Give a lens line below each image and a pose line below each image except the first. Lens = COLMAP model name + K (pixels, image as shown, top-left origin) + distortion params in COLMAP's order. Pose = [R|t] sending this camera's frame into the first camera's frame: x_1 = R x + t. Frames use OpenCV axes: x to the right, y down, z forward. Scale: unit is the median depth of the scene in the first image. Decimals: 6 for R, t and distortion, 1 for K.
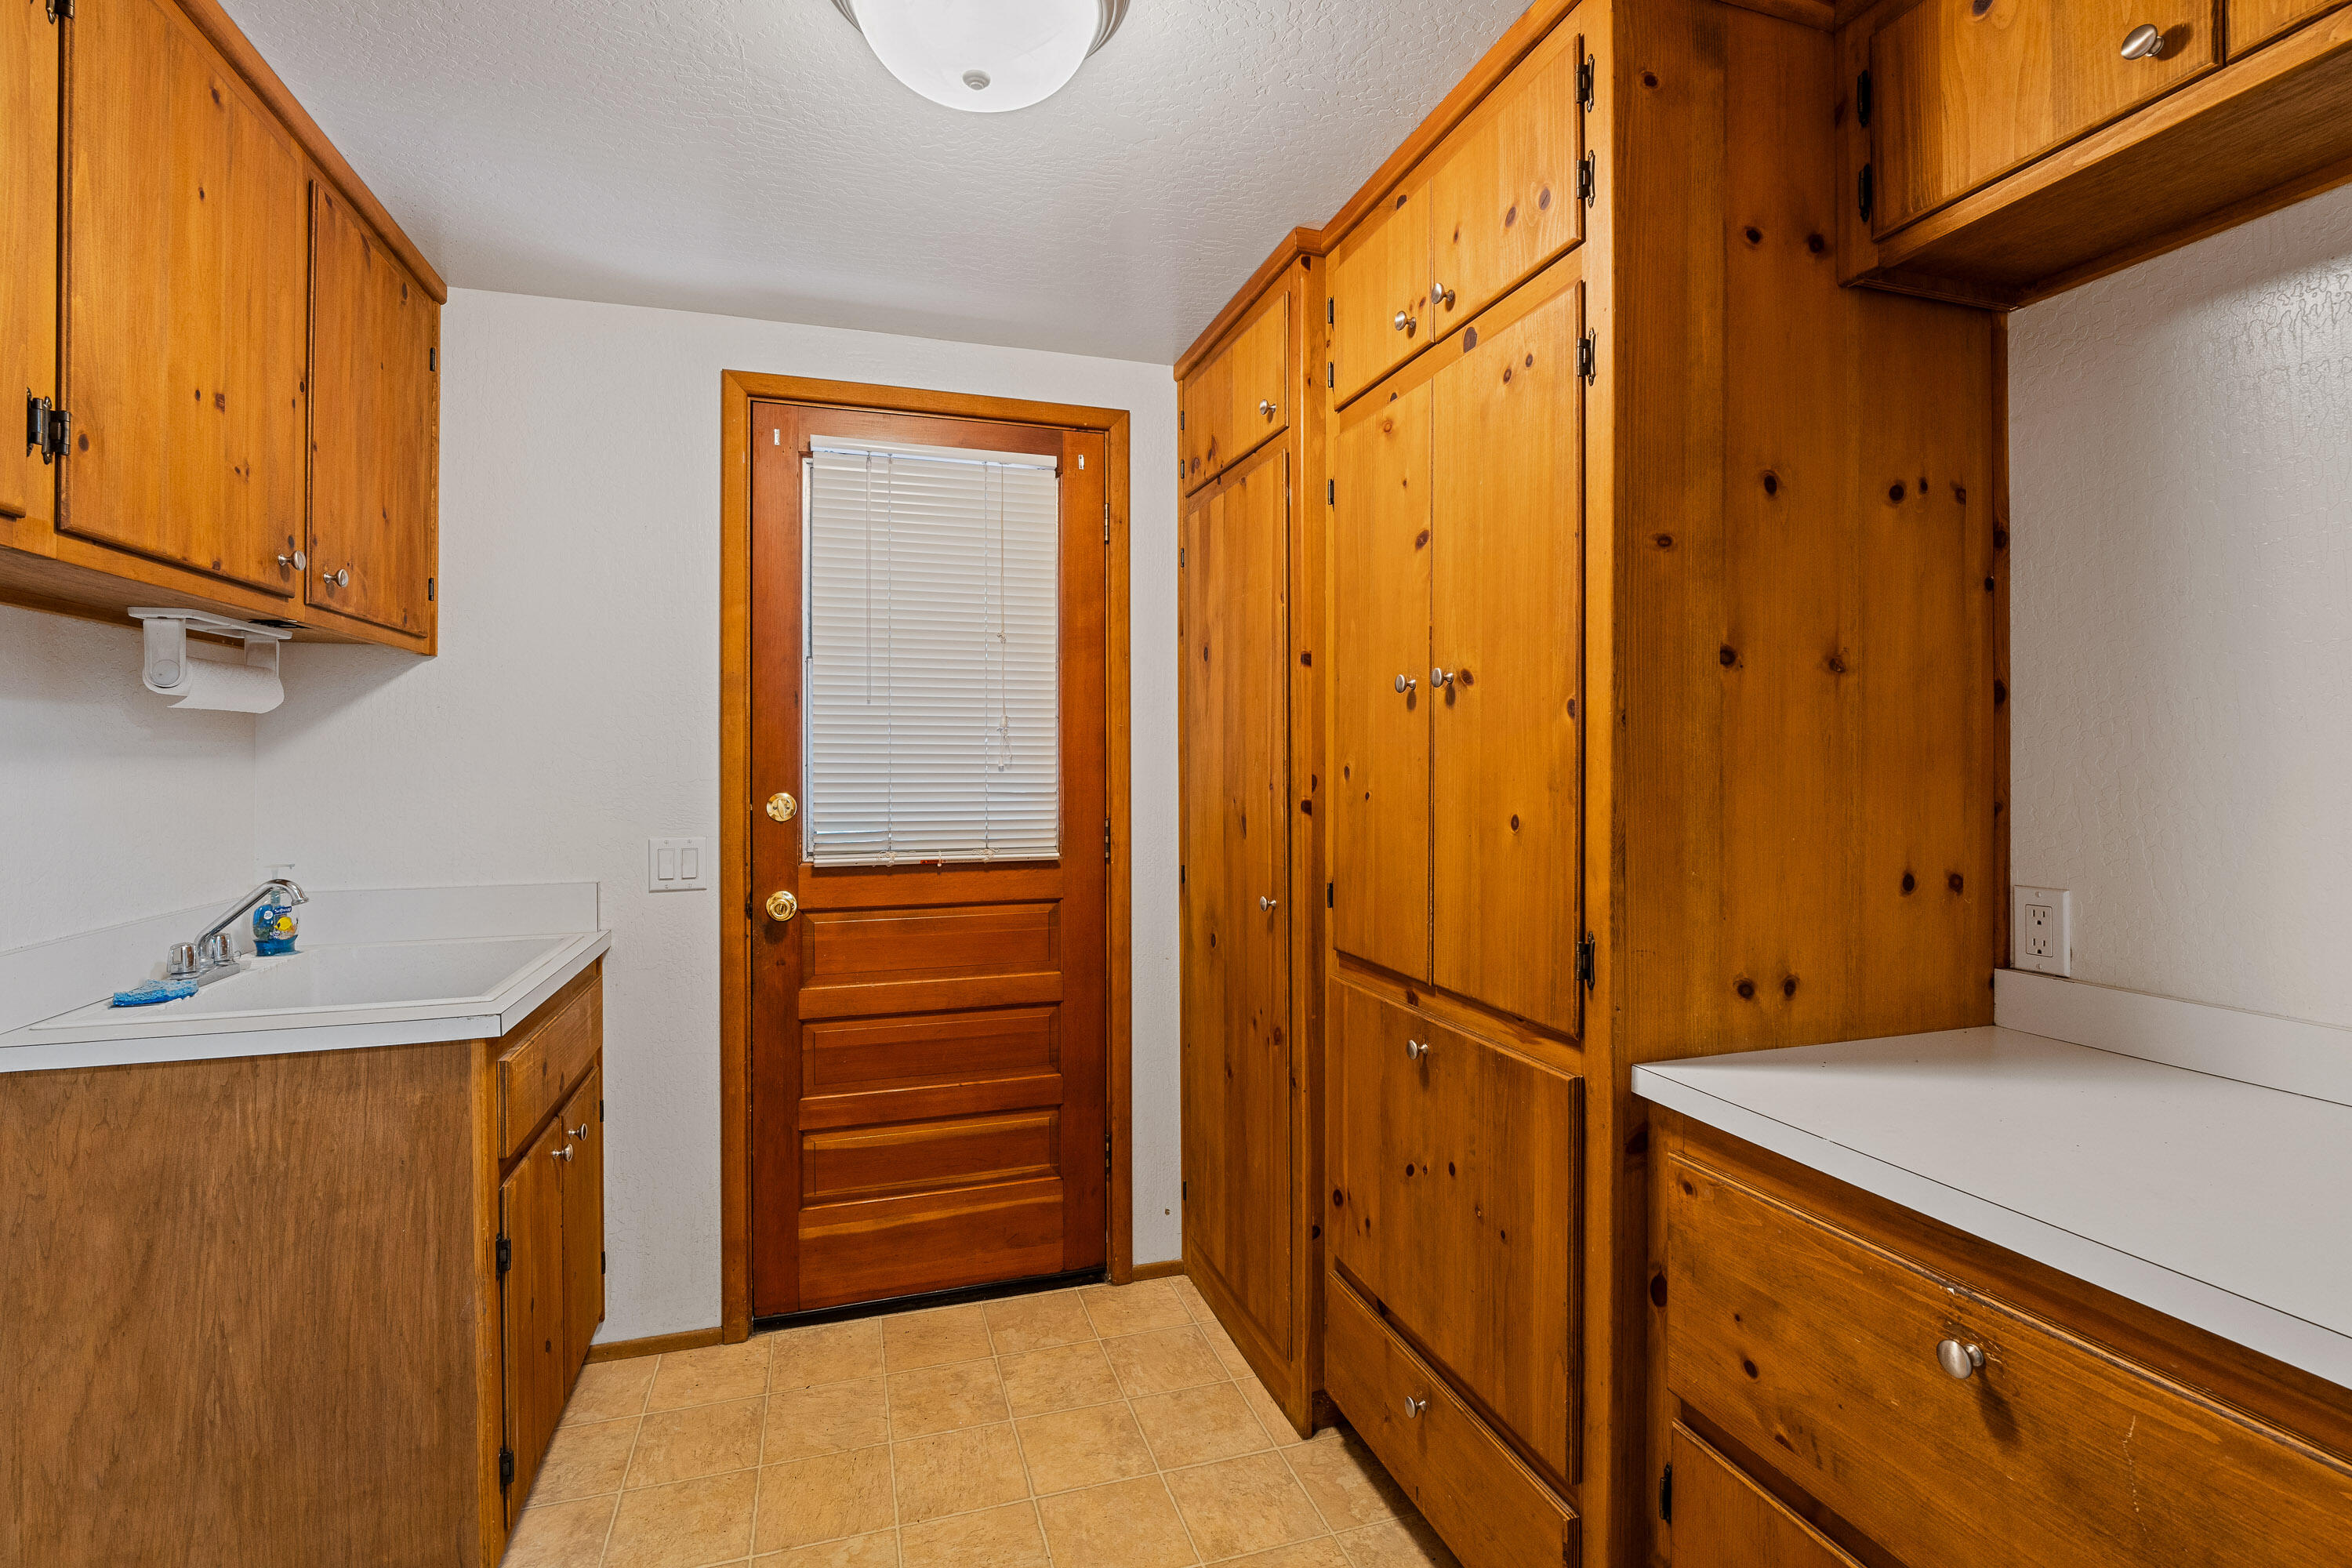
lens RADIAL K [[1066.8, 0, 1172.7], [0, 1066.8, 754.9], [0, 0, 1]] dist [-0.000591, 0.001007]
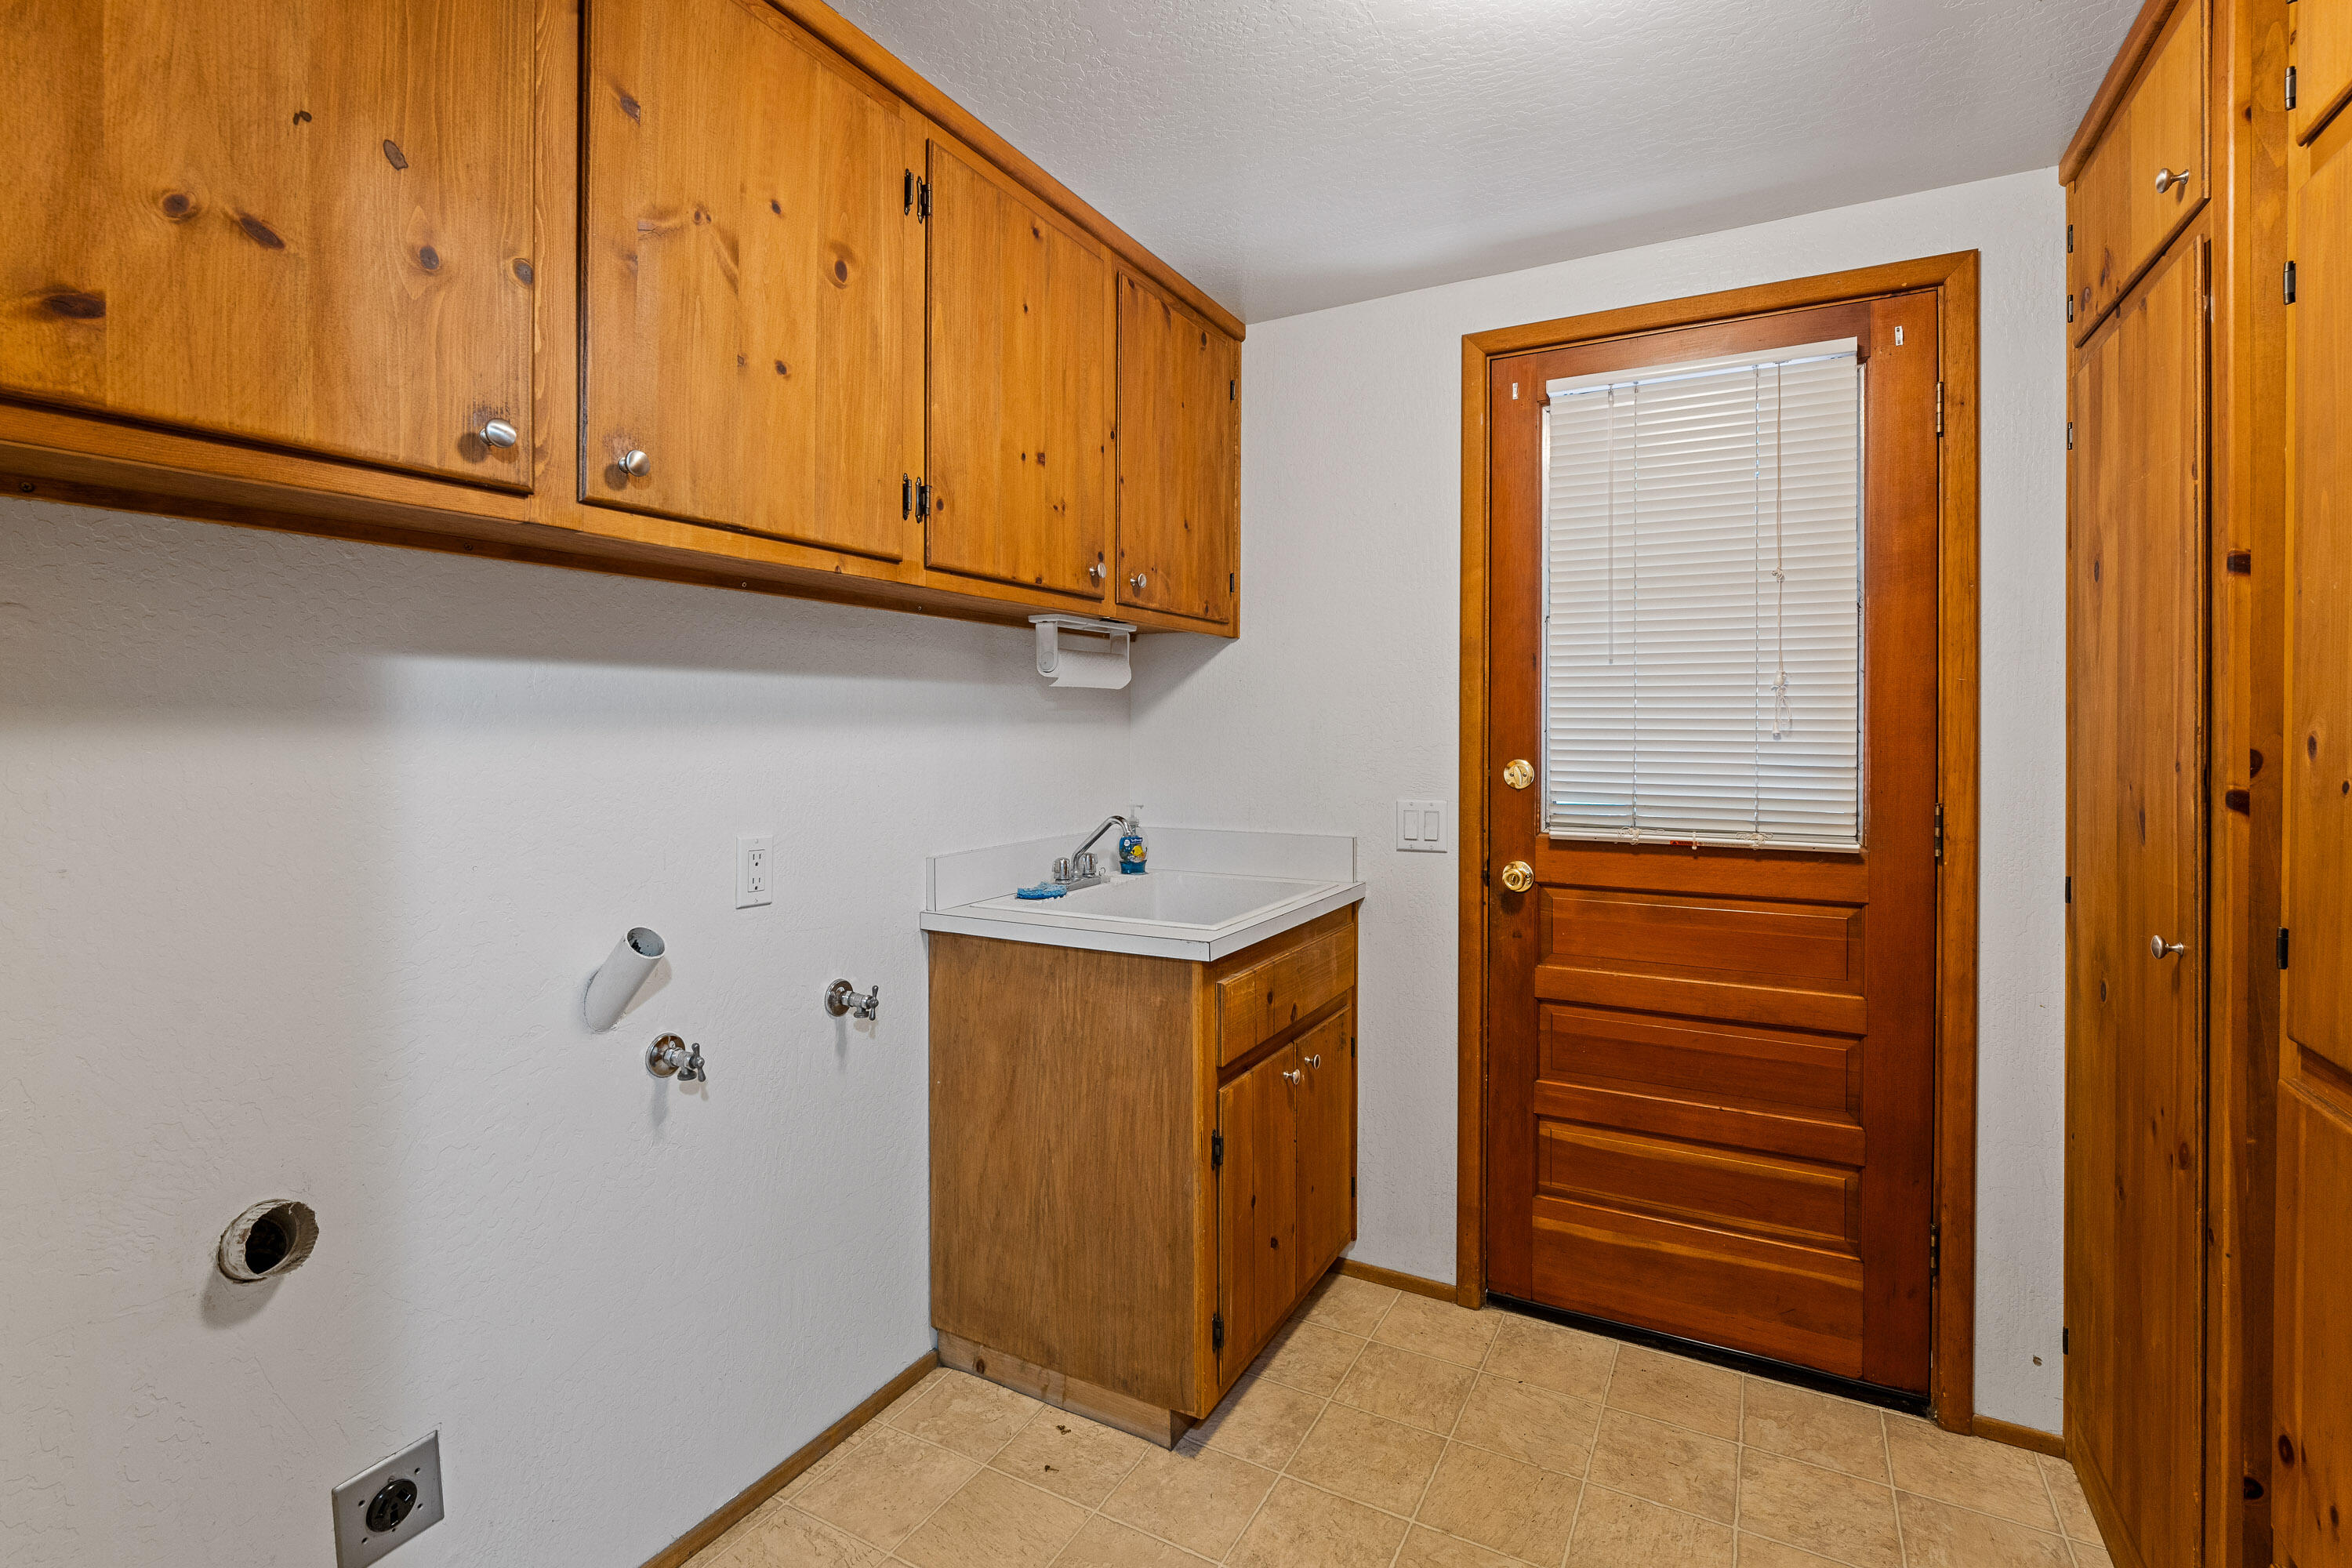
lens RADIAL K [[1083.6, 0, 1180.7], [0, 1083.6, 730.5], [0, 0, 1]] dist [-0.002320, 0.000407]
pose [[0.696102, 0.004623, -0.717928, 0.138977], [0.001298, 0.999970, 0.007699, 0.001623], [0.717942, -0.006291, 0.696074, 0.110041]]
